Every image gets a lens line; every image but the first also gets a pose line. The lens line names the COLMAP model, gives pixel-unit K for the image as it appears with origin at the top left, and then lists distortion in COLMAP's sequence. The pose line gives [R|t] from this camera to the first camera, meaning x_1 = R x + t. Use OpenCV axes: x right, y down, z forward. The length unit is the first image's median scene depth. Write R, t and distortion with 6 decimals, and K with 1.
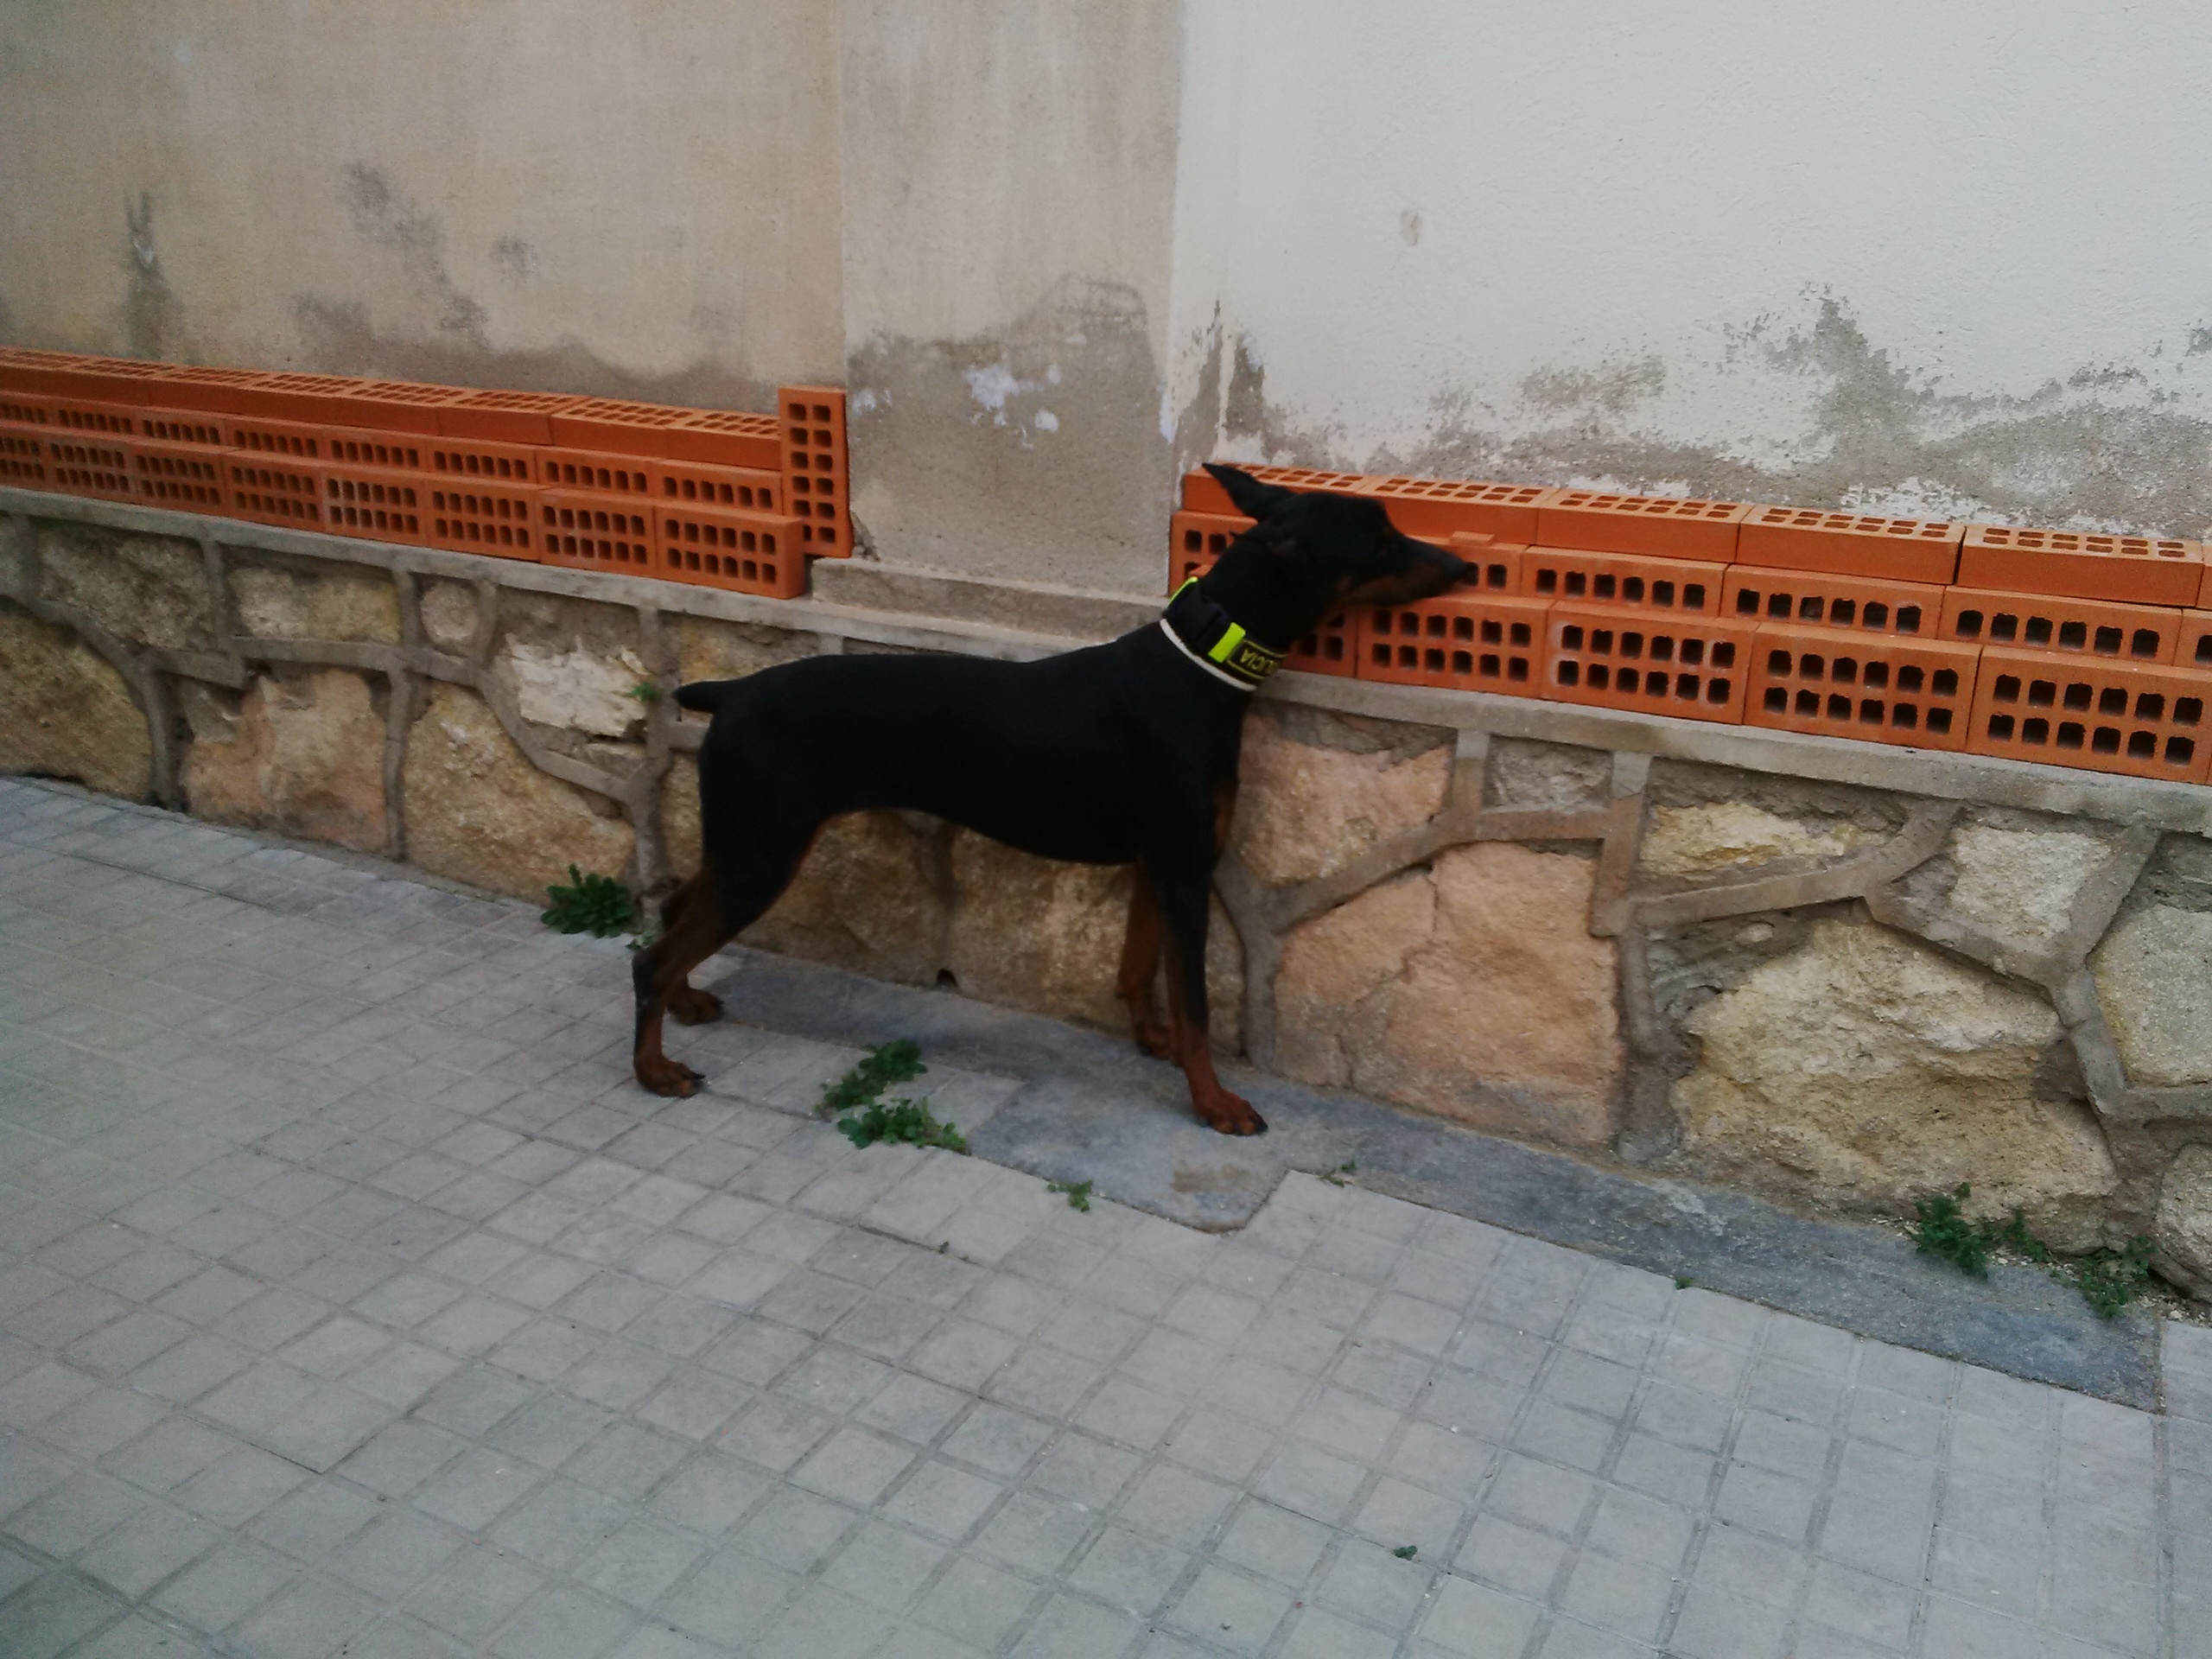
lens RADIAL K [[1919.2, 0, 1094.9], [0, 1919.2, 851.5], [0, 0, 1]] dist [0.038101, -0.084067]
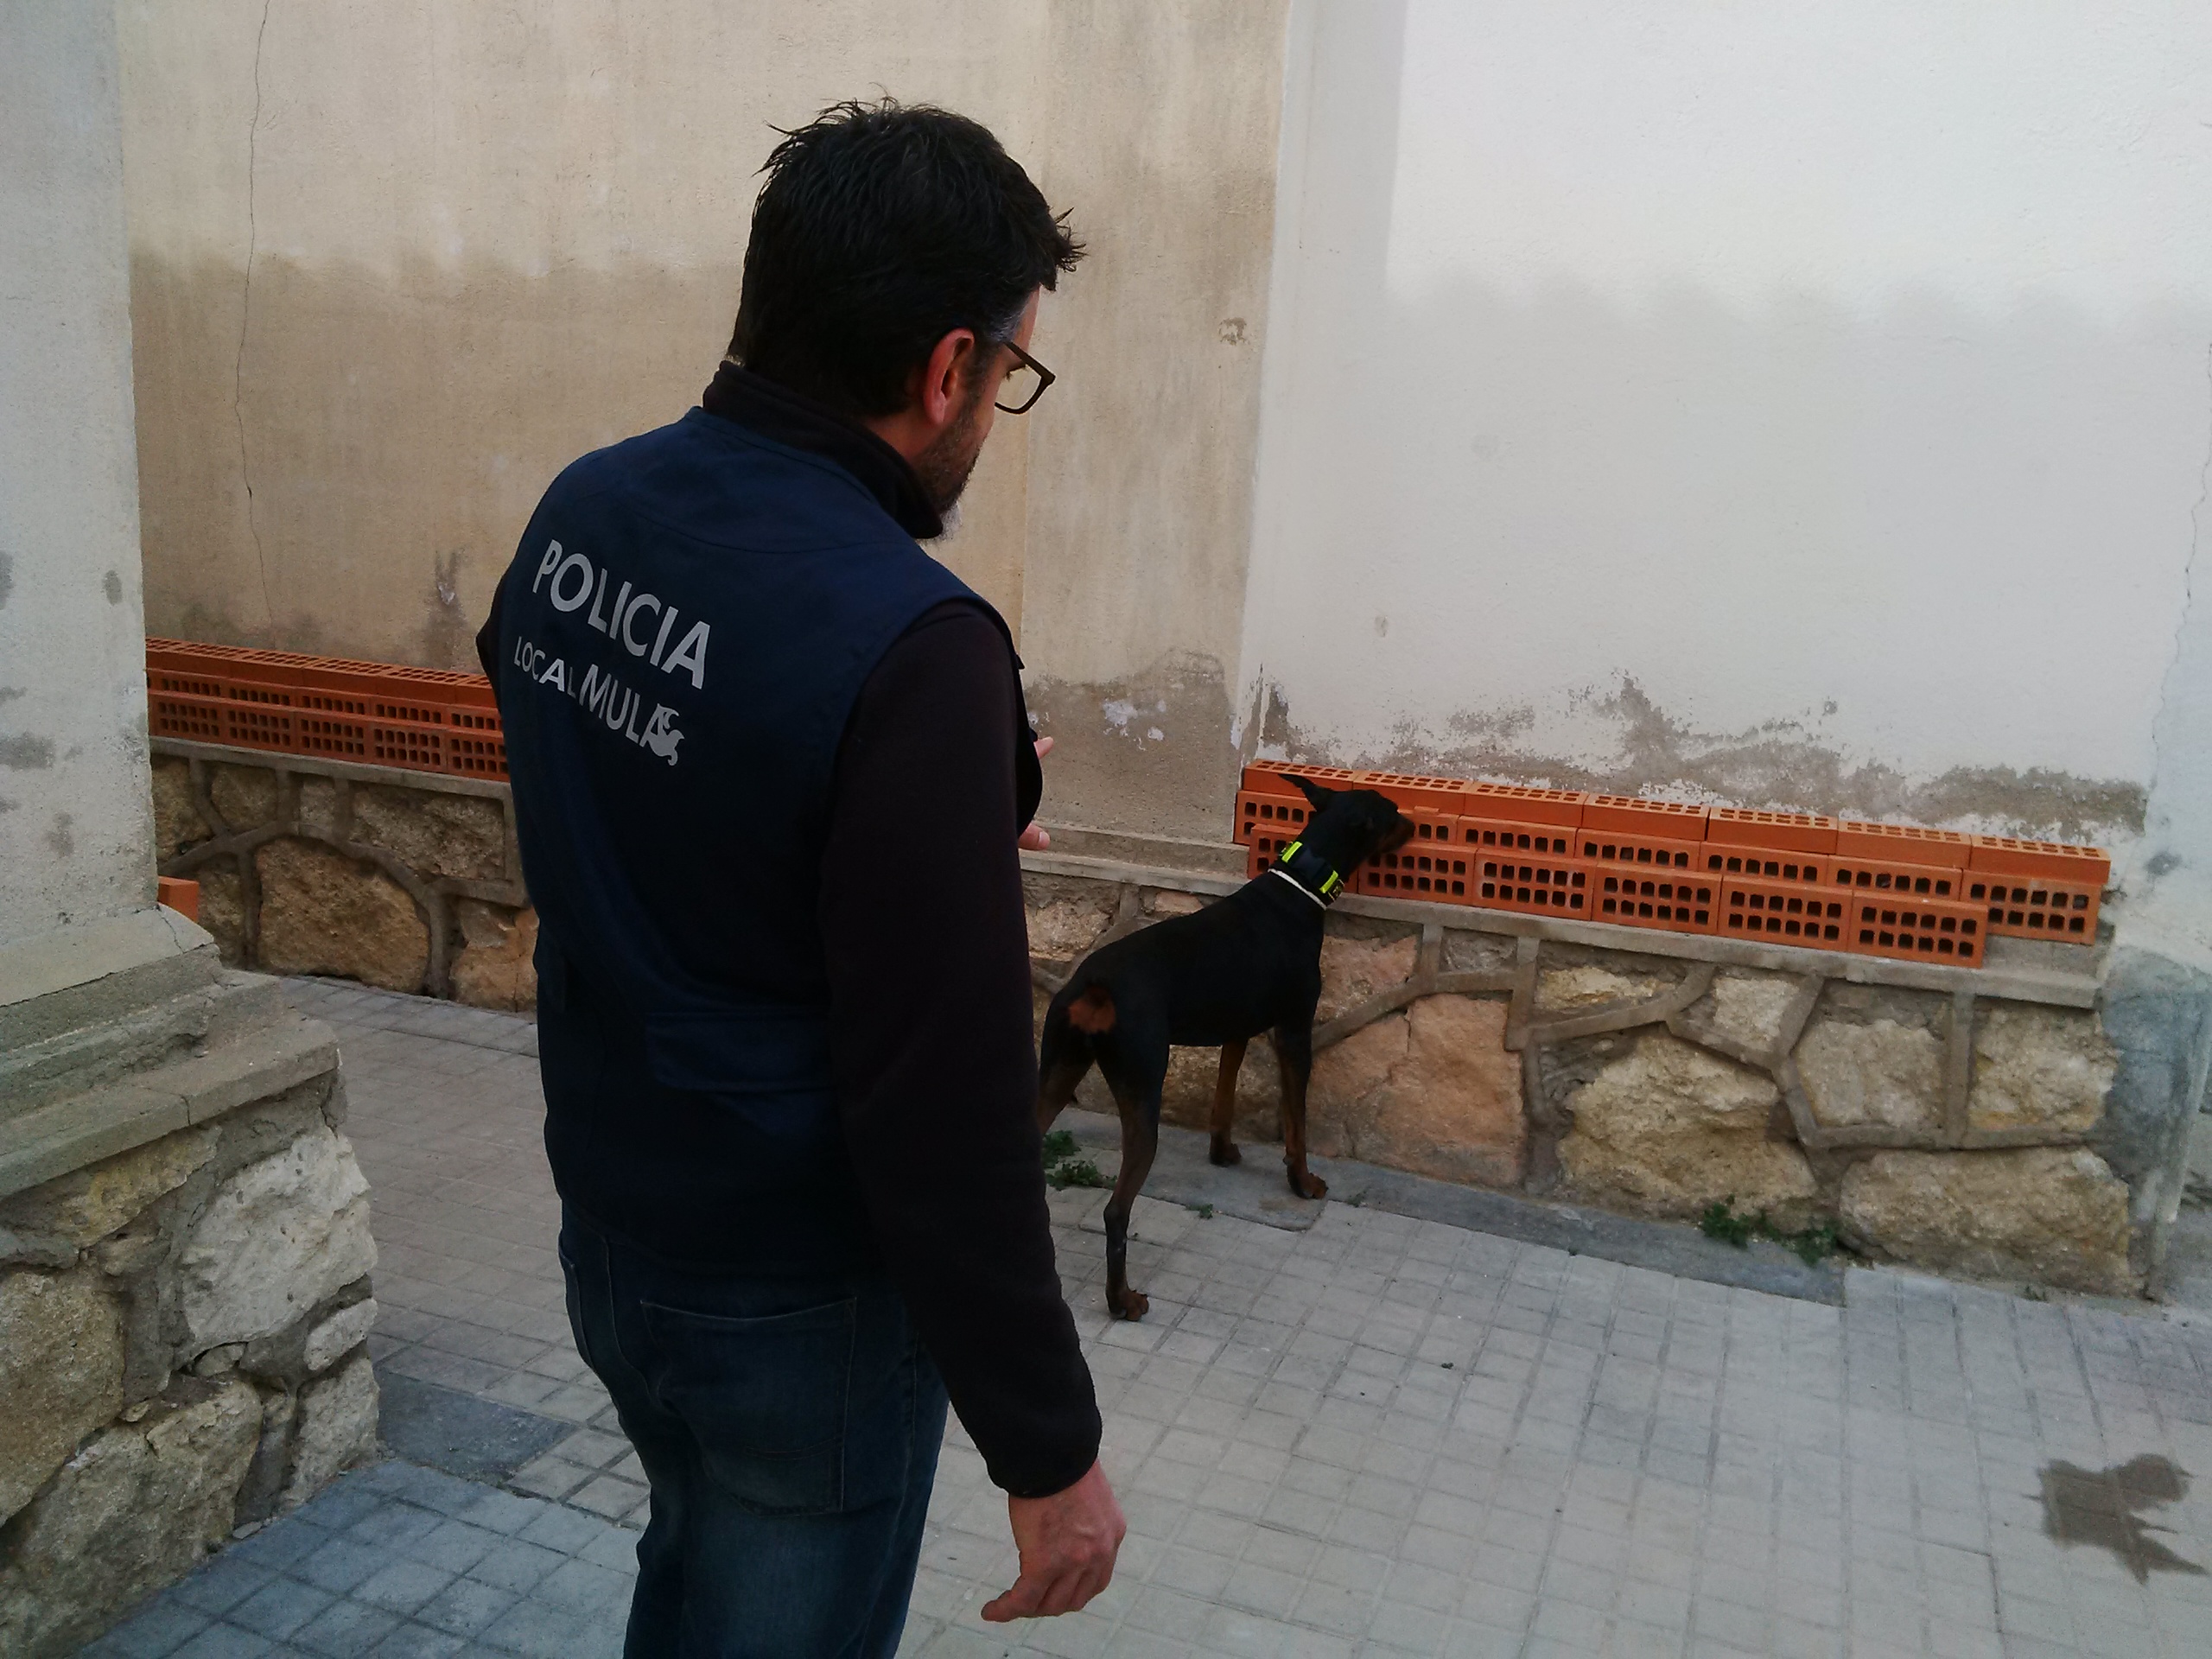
lens RADIAL K [[1919.2, 0, 1112.9], [0, 1919.2, 818.9], [0, 0, 1]] dist [0.038101, -0.084067]
pose [[0.992469, 0.009815, 0.122099, -0.281581], [0.008386, 0.989002, -0.147662, 0.089120], [-0.122205, 0.147574, 0.981472, -0.608475]]
